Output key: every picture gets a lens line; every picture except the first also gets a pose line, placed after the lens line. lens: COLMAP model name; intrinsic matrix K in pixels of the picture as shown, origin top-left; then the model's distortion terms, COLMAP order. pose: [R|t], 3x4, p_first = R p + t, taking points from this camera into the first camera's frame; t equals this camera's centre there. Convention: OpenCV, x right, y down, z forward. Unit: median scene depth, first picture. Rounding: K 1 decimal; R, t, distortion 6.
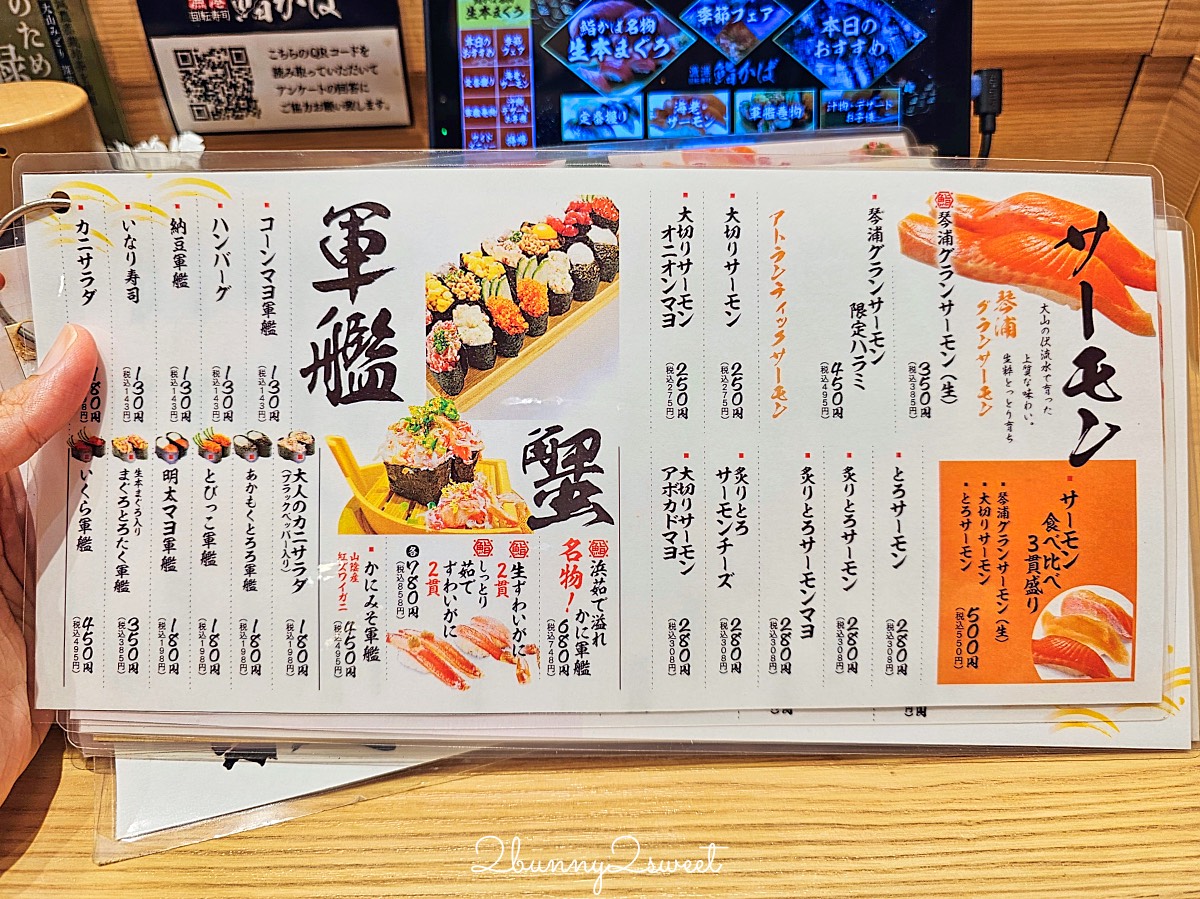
lens RADIAL K [[819.3, 0, 539.8], [0, 819.3, 432.0], [0, 0, 1]] dist [-0.006923, -0.006522]
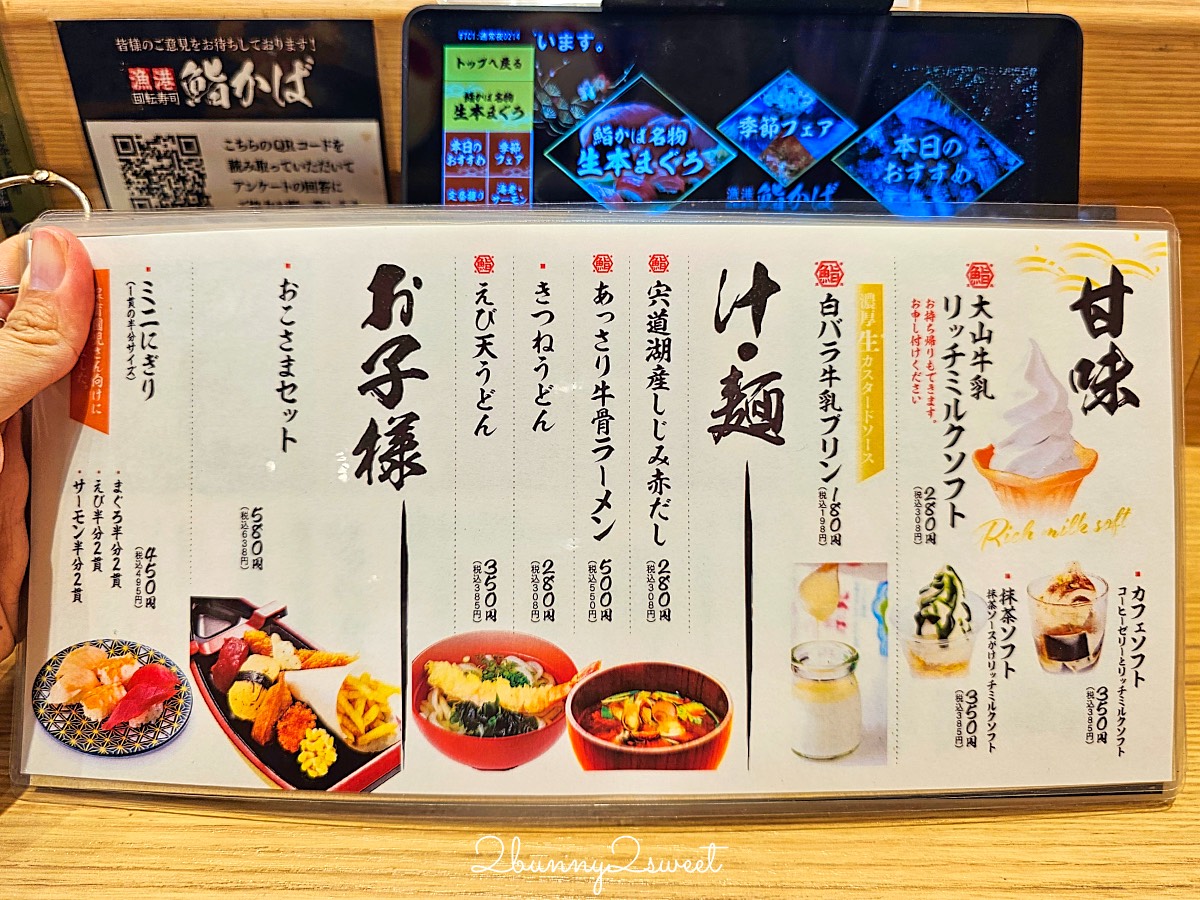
lens RADIAL K [[857.4, 0, 546.3], [0, 857.4, 448.3], [0, 0, 1]] dist [-0.009113, -0.007575]
pose [[0.999005, 0.043391, -0.010318, 0.025062], [-0.044017, 0.996489, -0.071223, -0.123475], [0.007191, 0.071606, 0.997407, 0.177510]]
